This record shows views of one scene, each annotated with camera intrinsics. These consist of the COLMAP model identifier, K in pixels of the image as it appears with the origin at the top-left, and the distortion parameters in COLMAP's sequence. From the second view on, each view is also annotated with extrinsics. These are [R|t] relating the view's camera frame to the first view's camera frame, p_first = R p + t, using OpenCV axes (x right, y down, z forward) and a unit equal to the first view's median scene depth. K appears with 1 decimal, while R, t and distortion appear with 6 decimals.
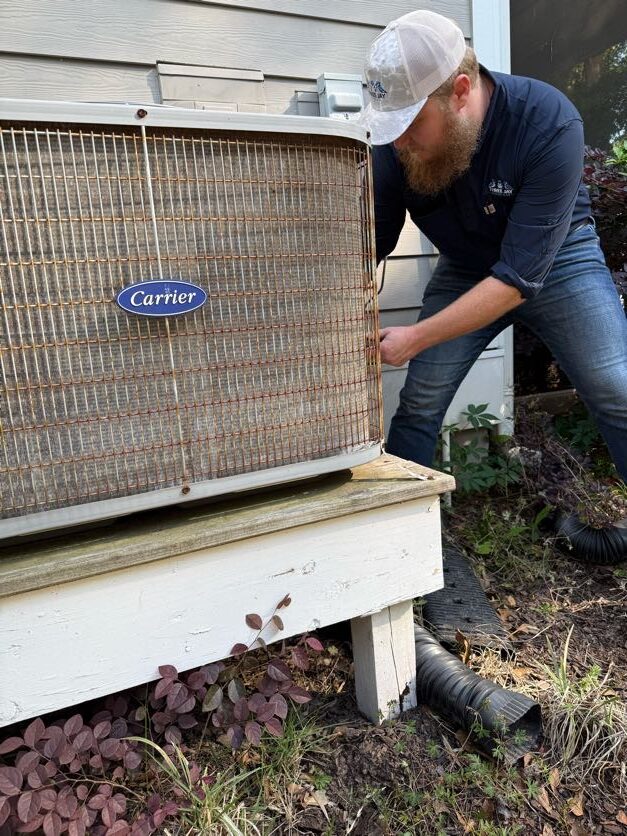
lens RADIAL K [[594.8, 0, 313.5], [0, 594.8, 418.0], [0, 0, 1]] dist [0.030284, -0.002391]
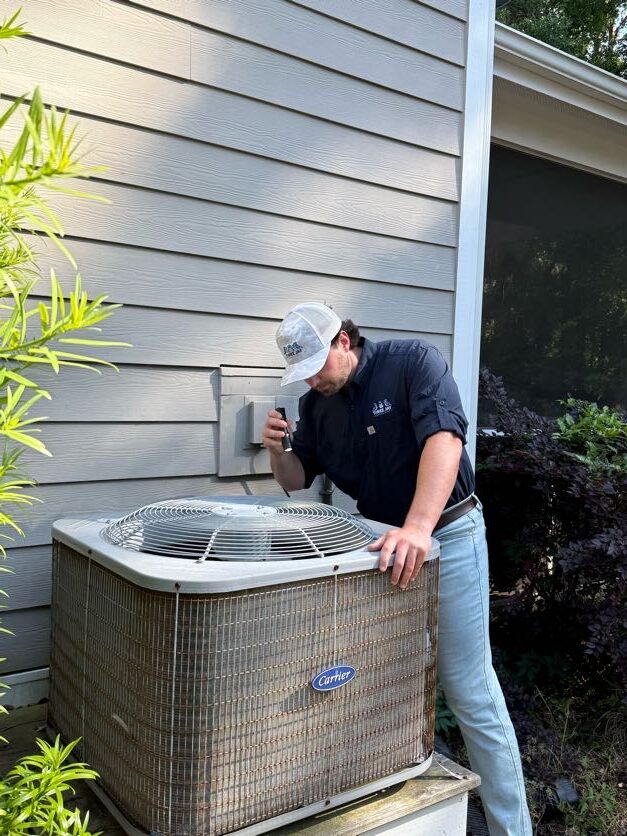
lens RADIAL K [[759.1, 0, 313.5], [0, 759.1, 418.0], [0, 0, 1]] dist [-0.028566, -0.005818]
pose [[0.976680, 0.100627, 0.189658, -0.608121], [-0.069866, 0.984245, -0.162422, -0.444489], [-0.203014, 0.145384, 0.968323, -0.813312]]
